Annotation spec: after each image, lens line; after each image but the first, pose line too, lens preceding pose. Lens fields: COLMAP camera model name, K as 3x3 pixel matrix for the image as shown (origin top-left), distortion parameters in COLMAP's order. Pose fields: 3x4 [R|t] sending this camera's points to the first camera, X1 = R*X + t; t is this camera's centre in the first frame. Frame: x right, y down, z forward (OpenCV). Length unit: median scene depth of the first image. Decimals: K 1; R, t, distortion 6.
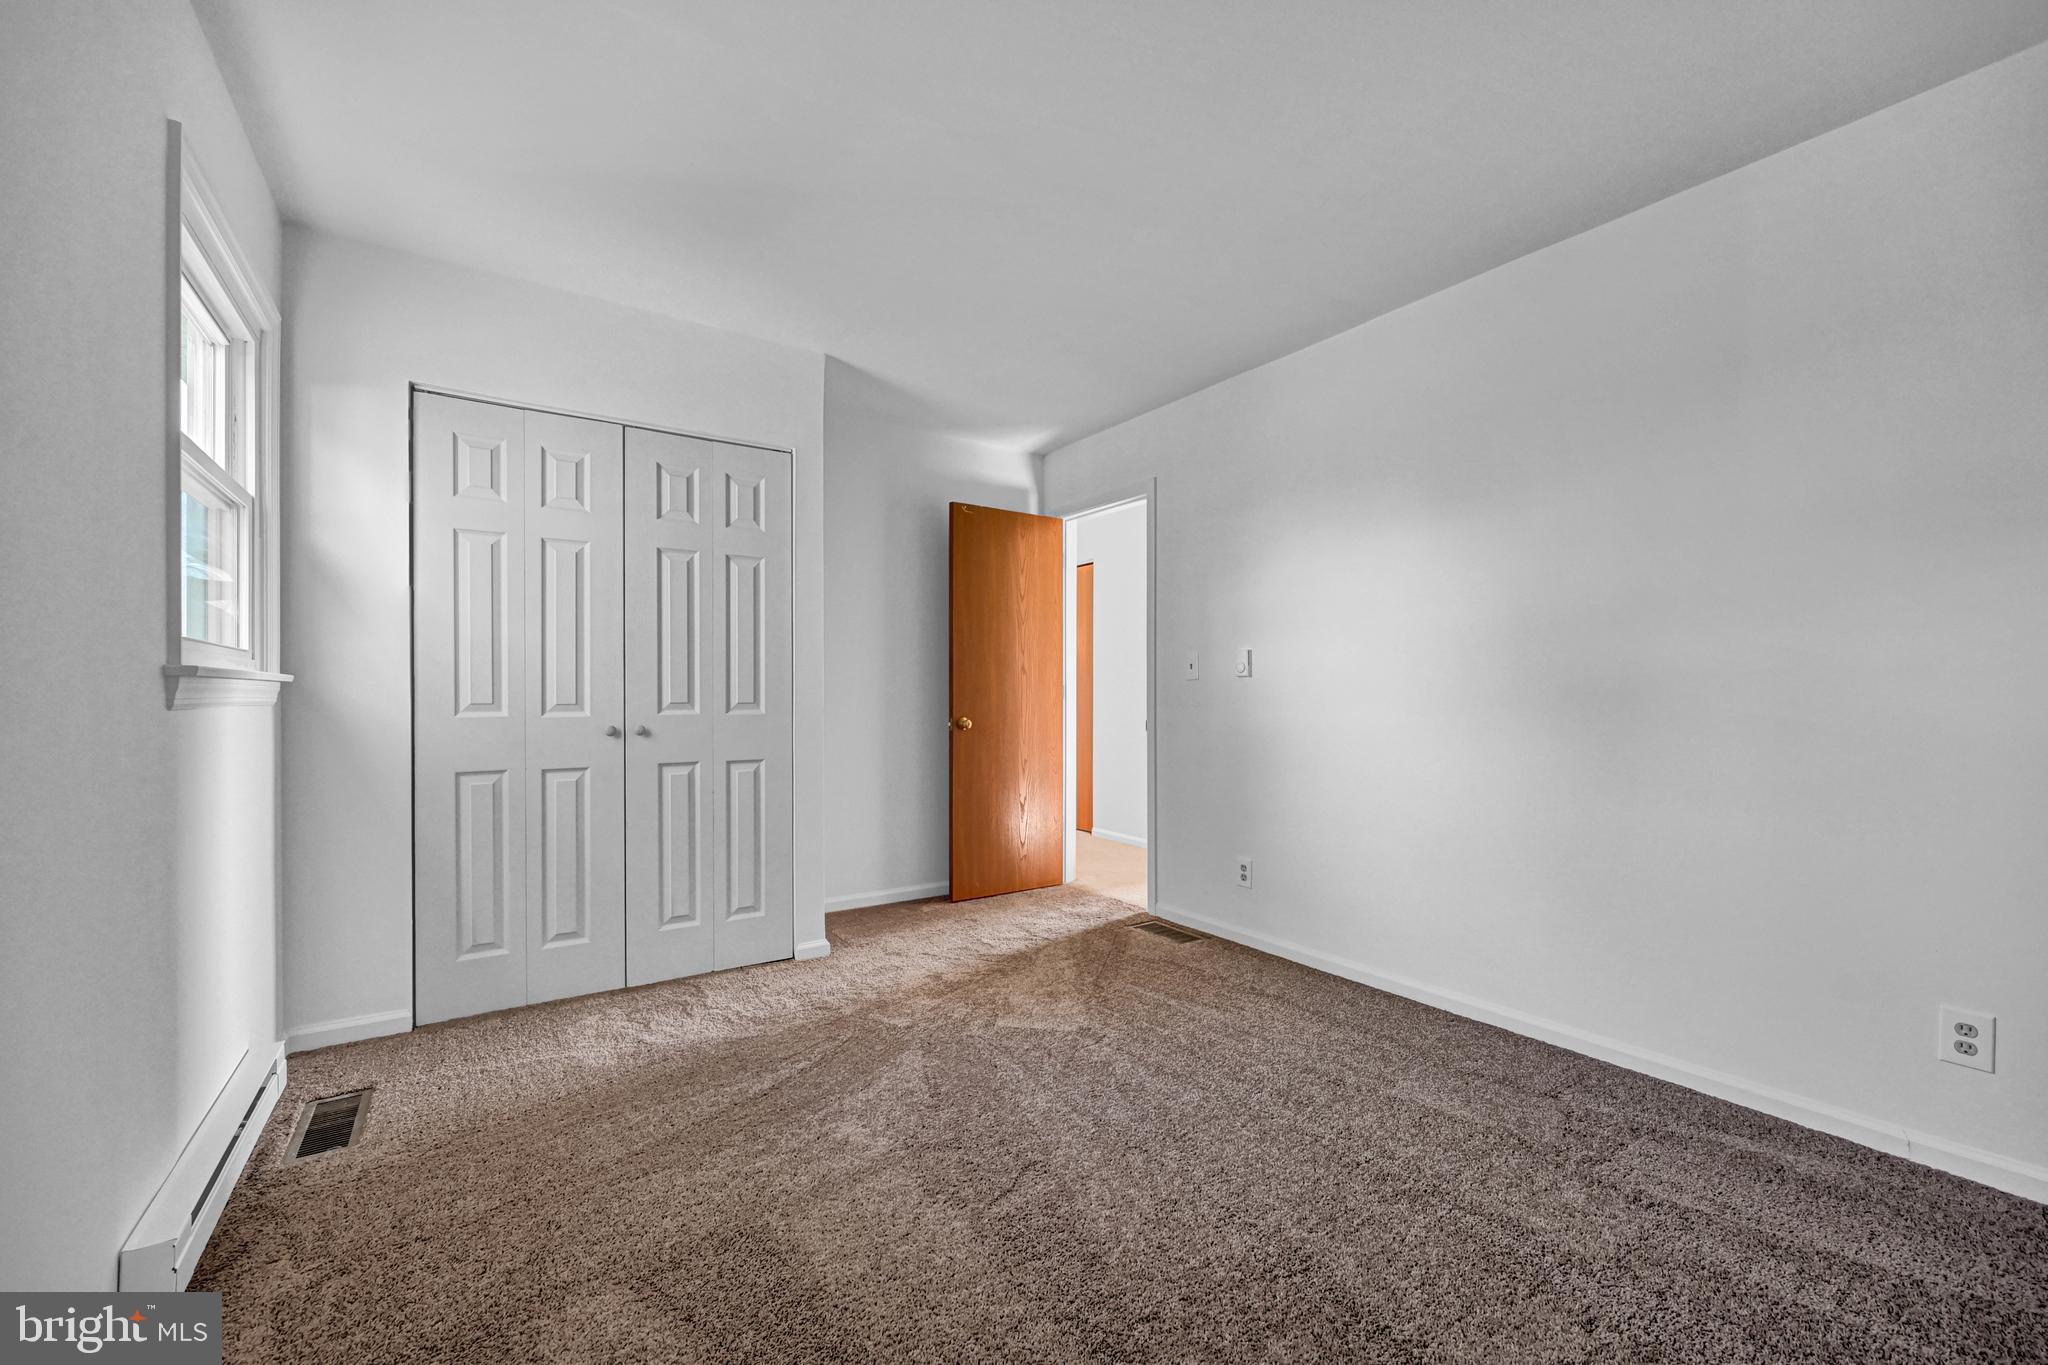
lens RADIAL K [[822.1, 0, 1018.3], [0, 822.1, 665.3], [0, 0, 1]] dist [-0.000225, -0.000017]
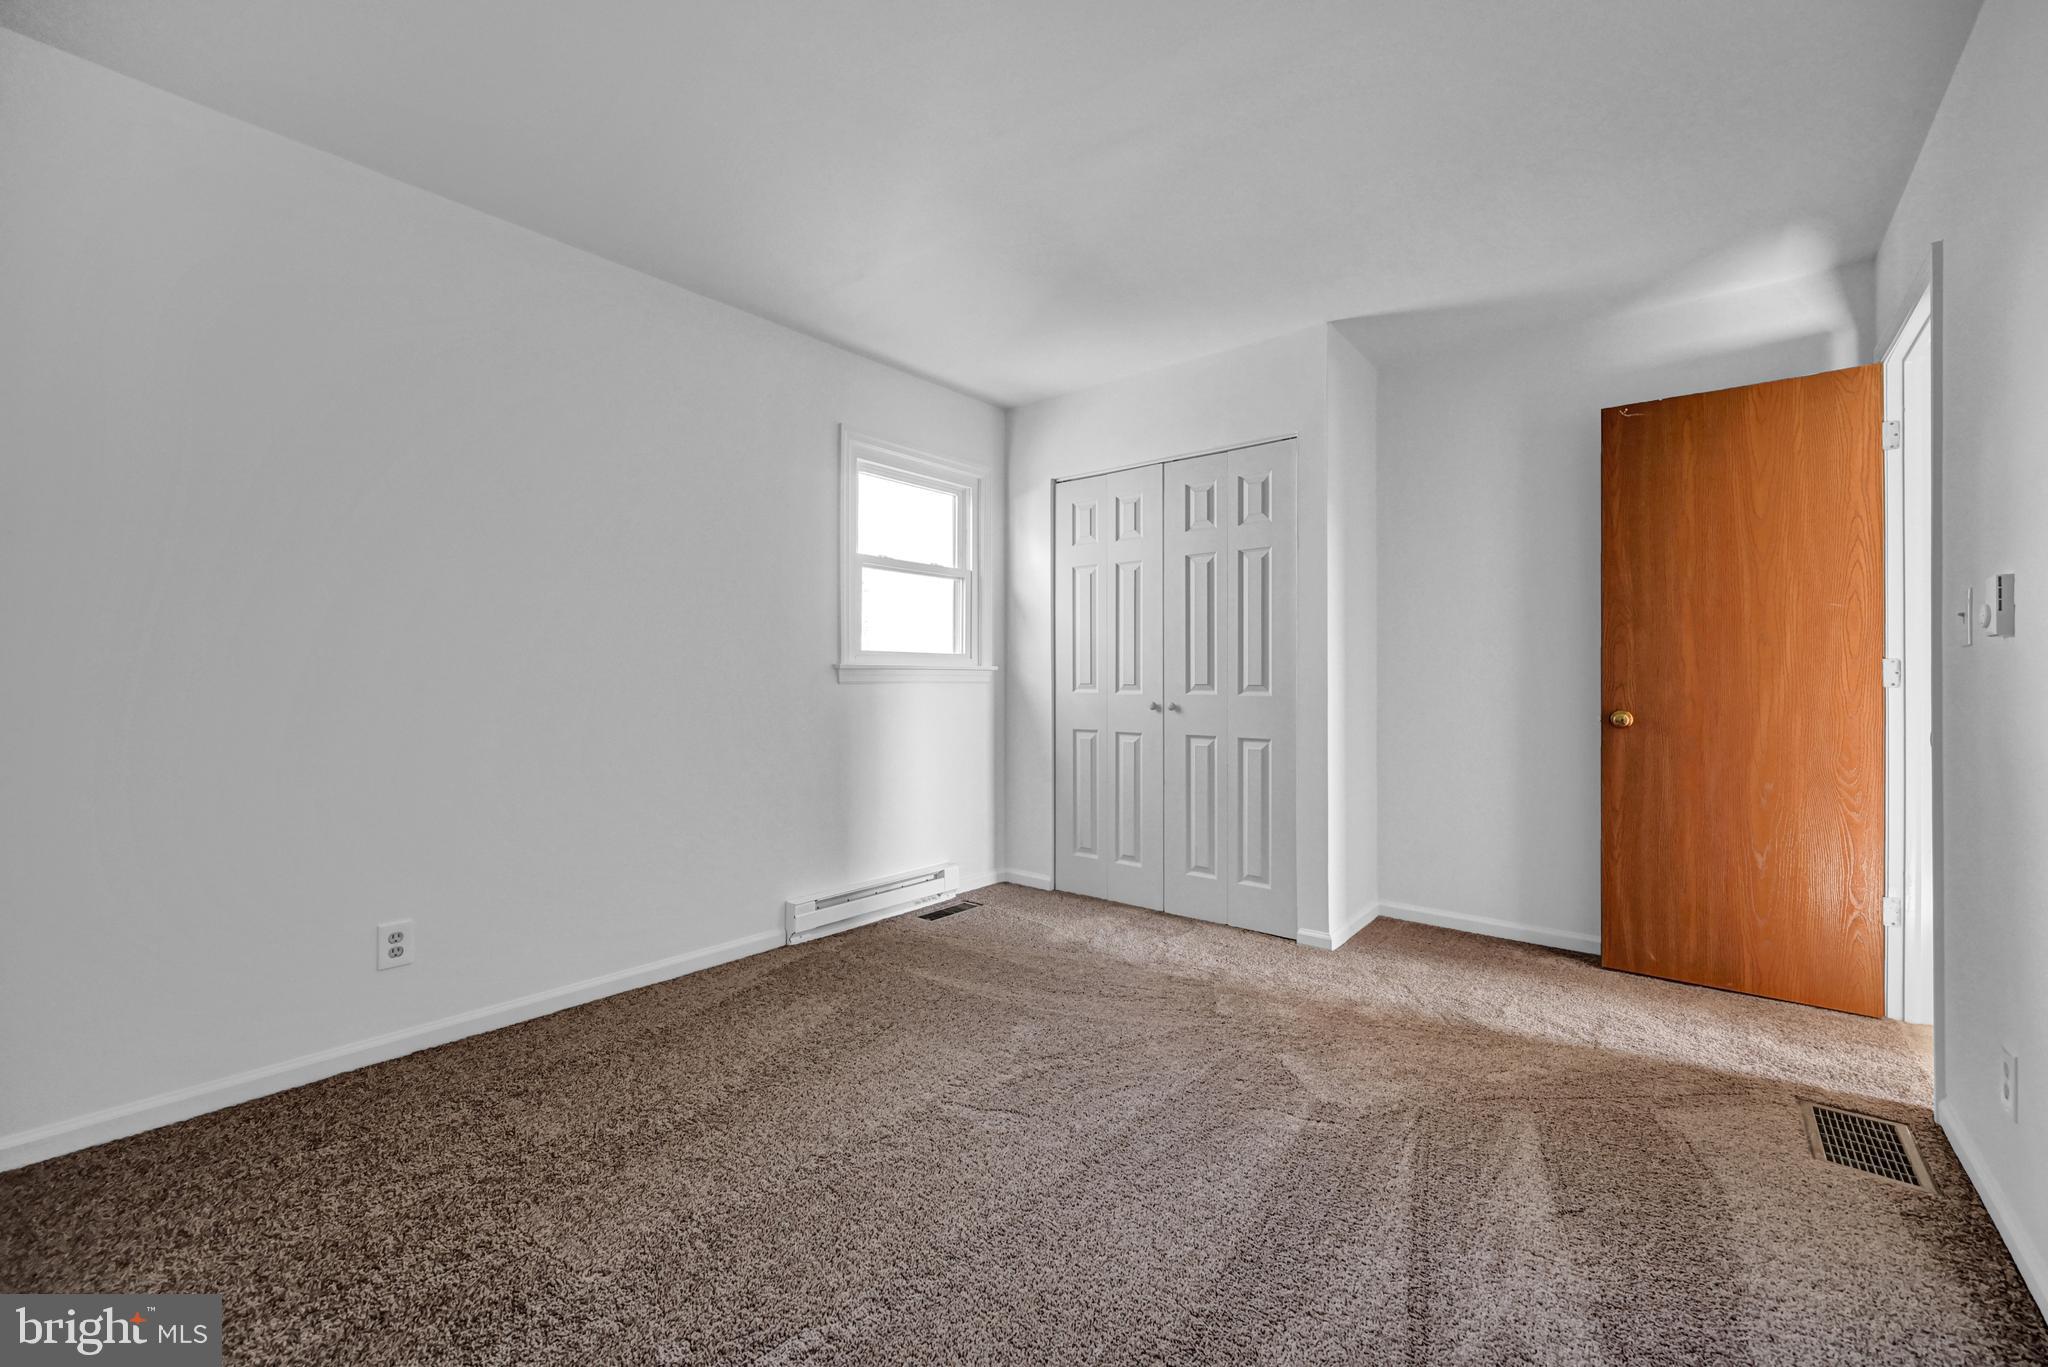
lens RADIAL K [[821.3, 0, 1026.5], [0, 821.3, 650.5], [0, 0, 1]] dist [0.000065, 0.000111]
pose [[0.280326, -0.032491, -0.959355, 0.642918], [0.030902, 0.999214, -0.024811, 0.018493], [0.959407, -0.022691, 0.281109, 0.435047]]
